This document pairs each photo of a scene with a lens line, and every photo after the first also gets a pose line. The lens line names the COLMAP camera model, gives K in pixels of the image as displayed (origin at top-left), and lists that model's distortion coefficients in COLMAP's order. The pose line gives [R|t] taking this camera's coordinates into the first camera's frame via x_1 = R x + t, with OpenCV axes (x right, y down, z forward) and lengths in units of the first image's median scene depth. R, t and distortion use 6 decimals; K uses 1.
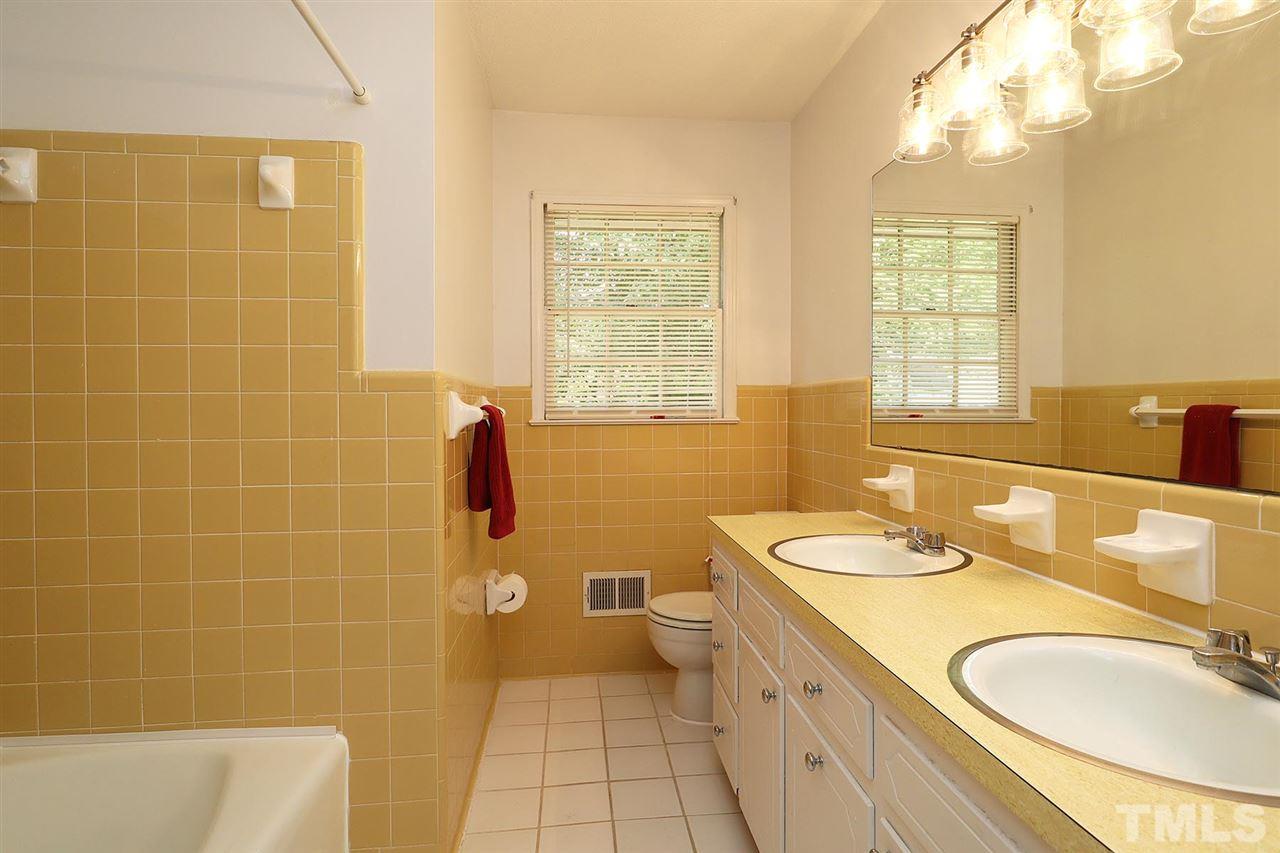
lens RADIAL K [[670.9, 0, 641.9], [0, 670.9, 413.6], [0, 0, 1]] dist [-0.001158, -0.000228]
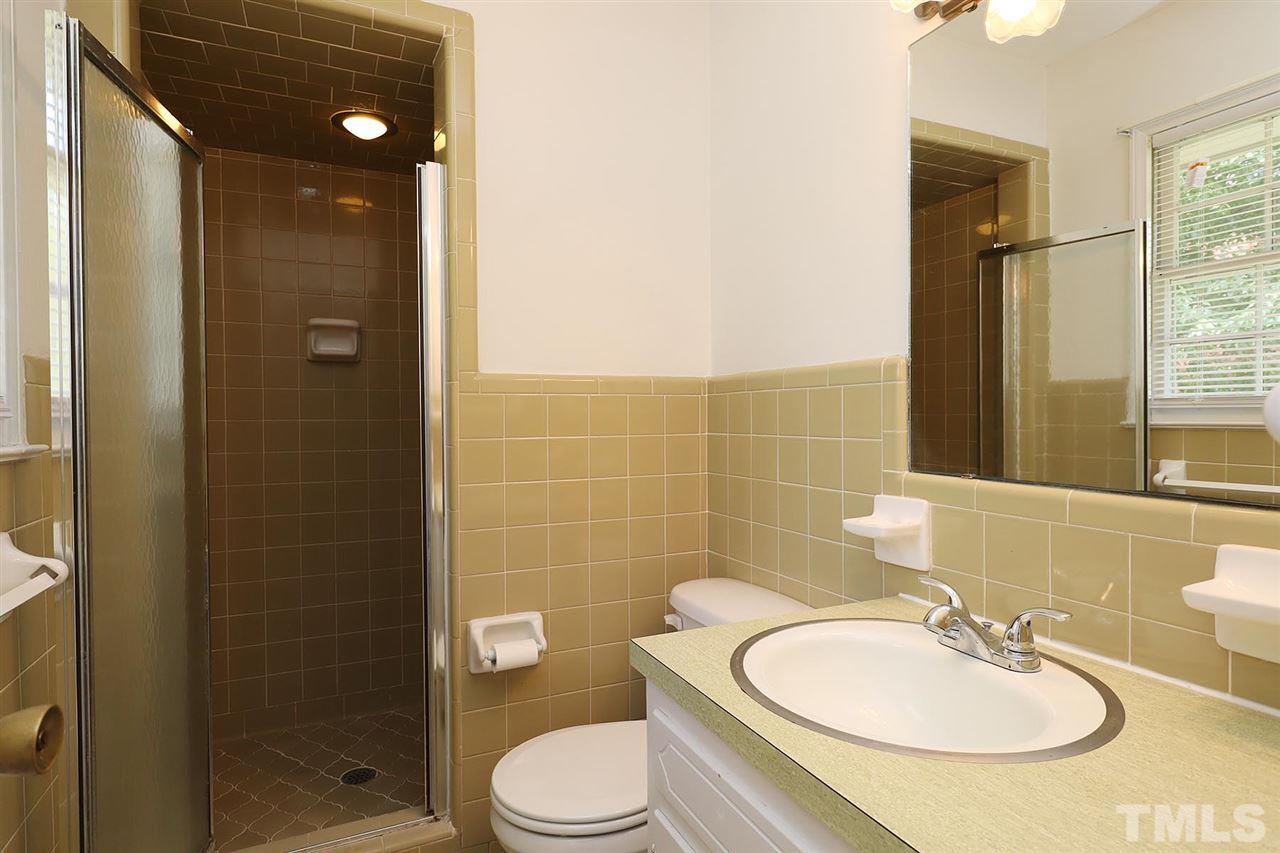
lens RADIAL K [[670.9, 0, 641.9], [0, 670.9, 413.6], [0, 0, 1]] dist [-0.001158, -0.000228]
pose [[0.939359, -0.008773, 0.342823, -0.035084], [0.007936, 0.999961, 0.003843, -0.002943], [-0.342843, -0.000889, 0.939392, 0.297465]]
